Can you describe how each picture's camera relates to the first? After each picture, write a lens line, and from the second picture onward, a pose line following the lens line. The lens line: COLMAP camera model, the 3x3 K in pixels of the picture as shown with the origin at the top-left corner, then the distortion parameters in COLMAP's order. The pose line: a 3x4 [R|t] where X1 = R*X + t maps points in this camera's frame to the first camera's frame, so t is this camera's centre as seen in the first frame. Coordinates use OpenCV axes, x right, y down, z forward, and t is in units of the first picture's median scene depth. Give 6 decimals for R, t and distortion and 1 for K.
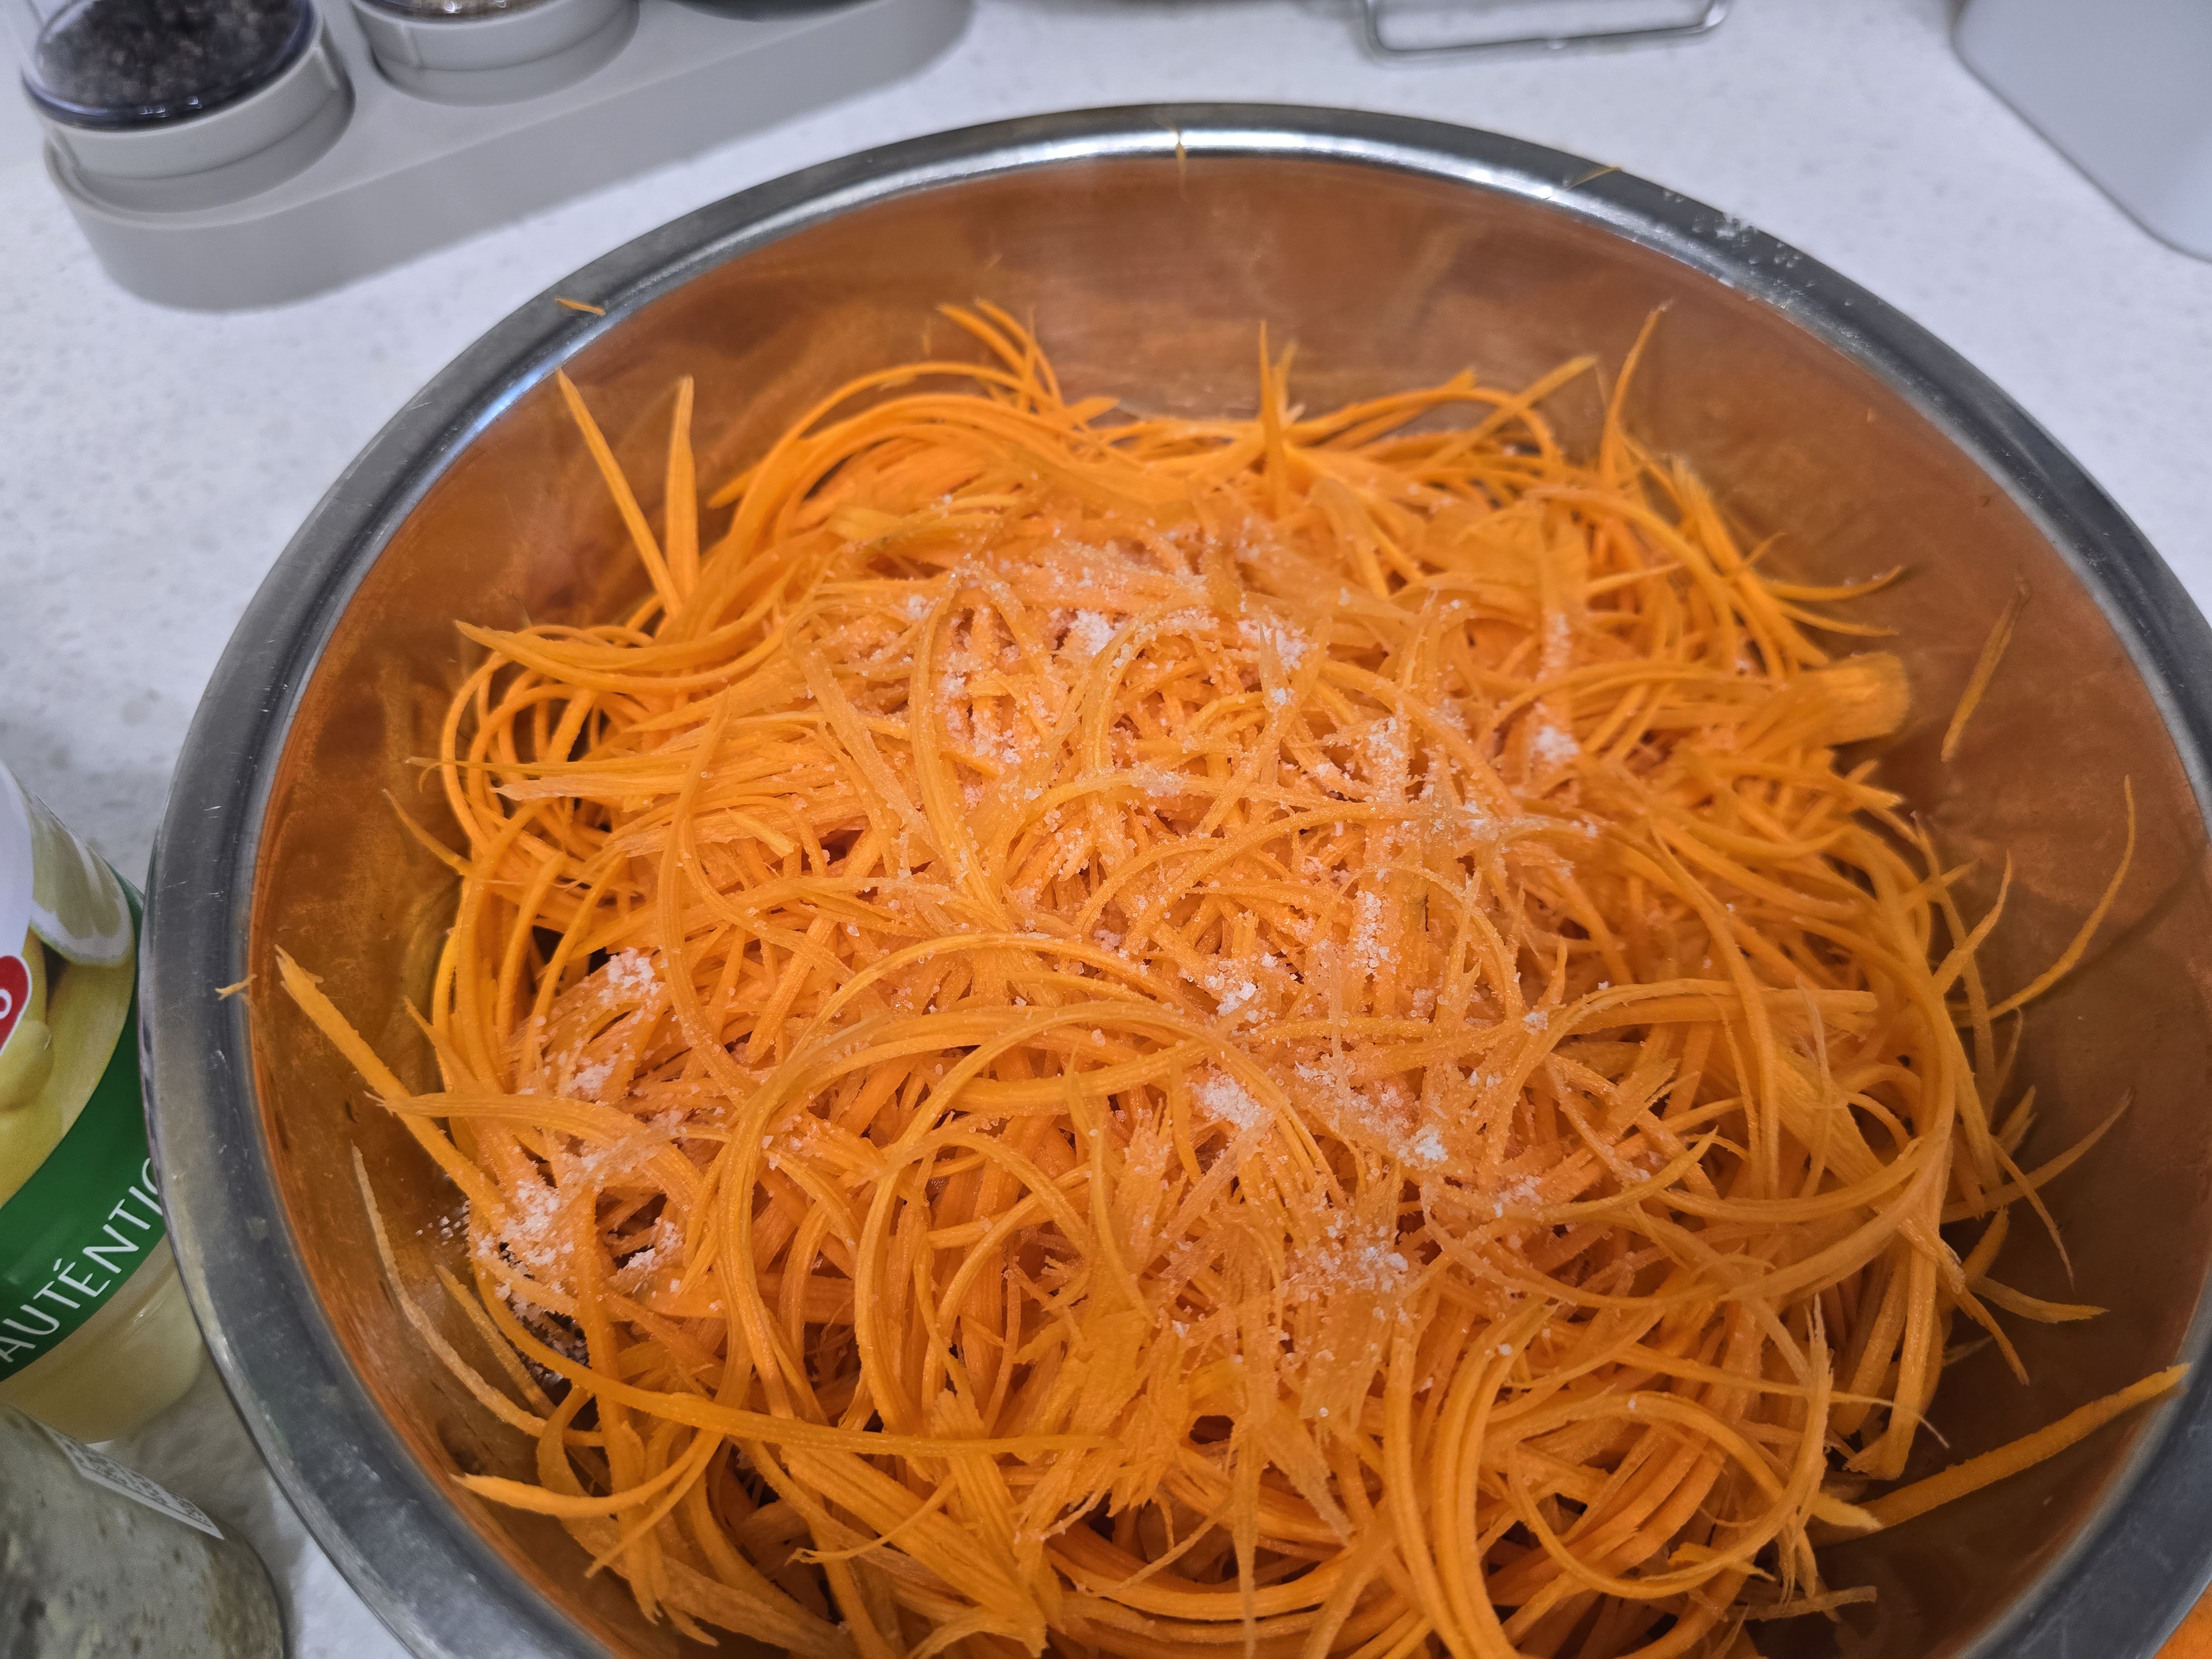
lens RADIAL K [[1554.1, 0, 1110.0], [0, 1554.1, 825.3], [0, 0, 1]] dist [-0.027386, 0.000048]
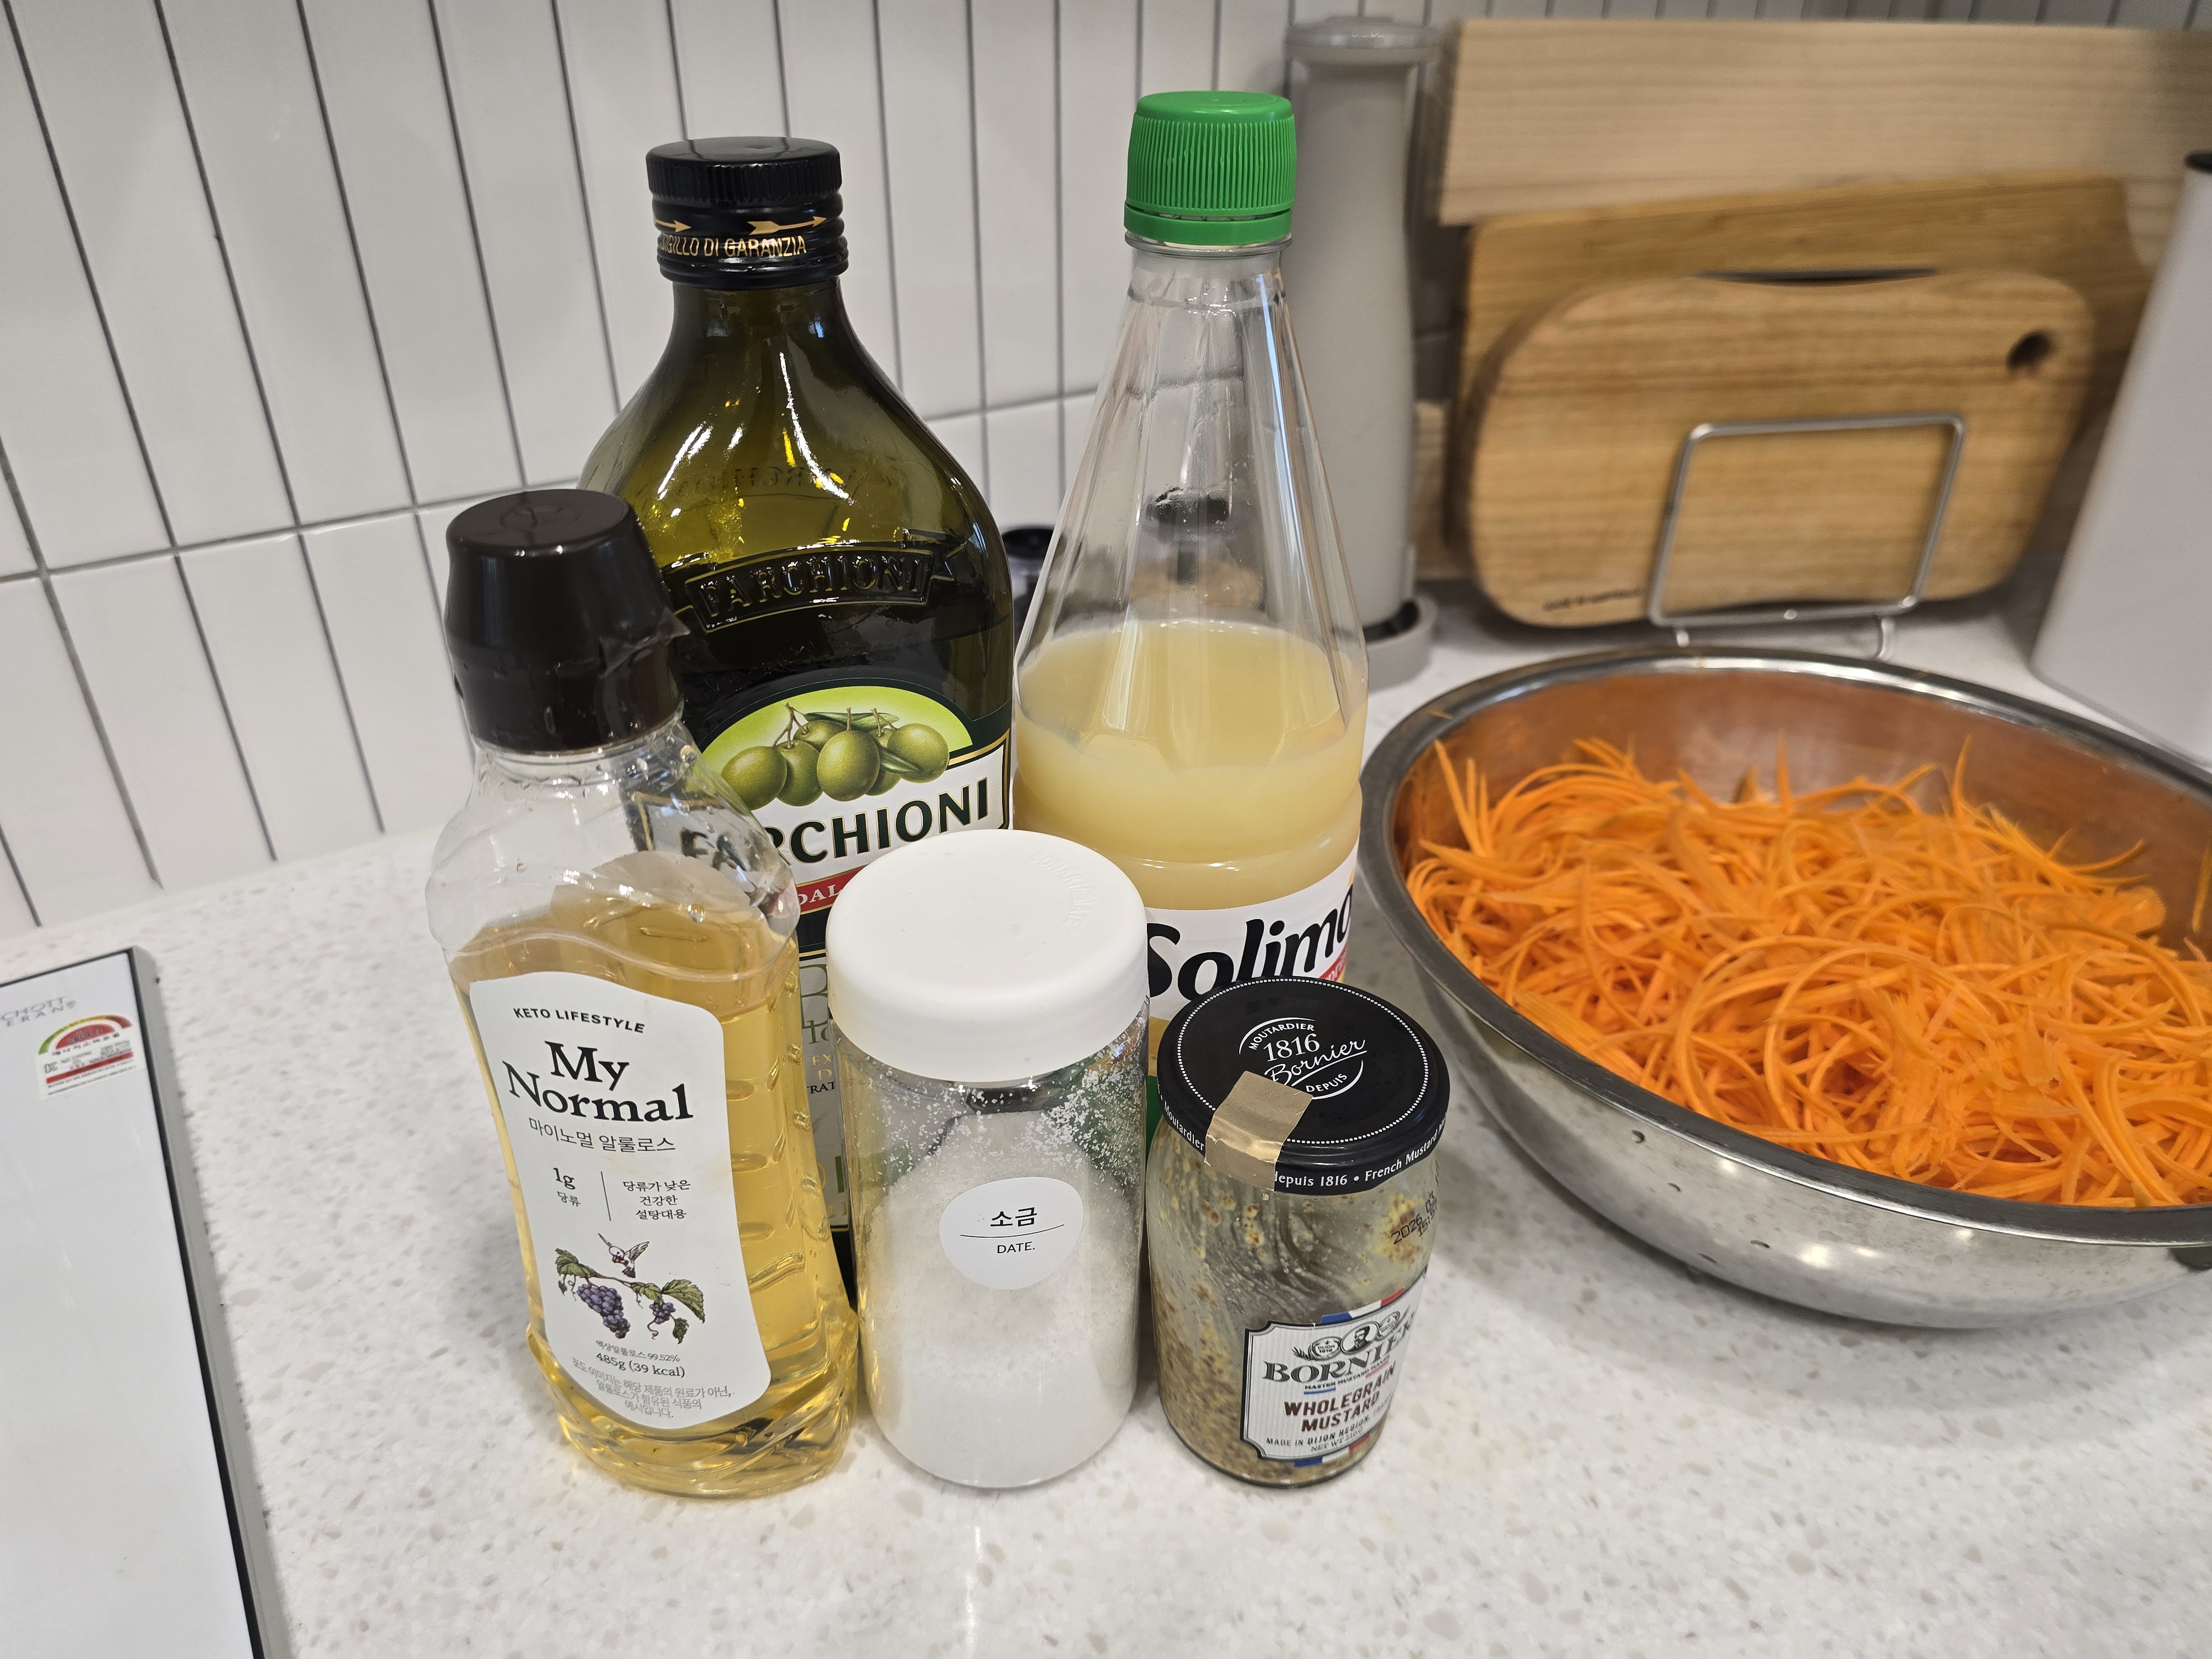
lens RADIAL K [[1554.1, 0, 1110.0], [0, 1554.1, 825.3], [0, 0, 1]] dist [-0.027386, 0.000048]
pose [[0.999941, 0.010136, -0.003886, -0.663521], [-0.010804, 0.894244, -0.447448, 0.597371], [-0.001061, 0.447464, 0.894301, -0.609532]]
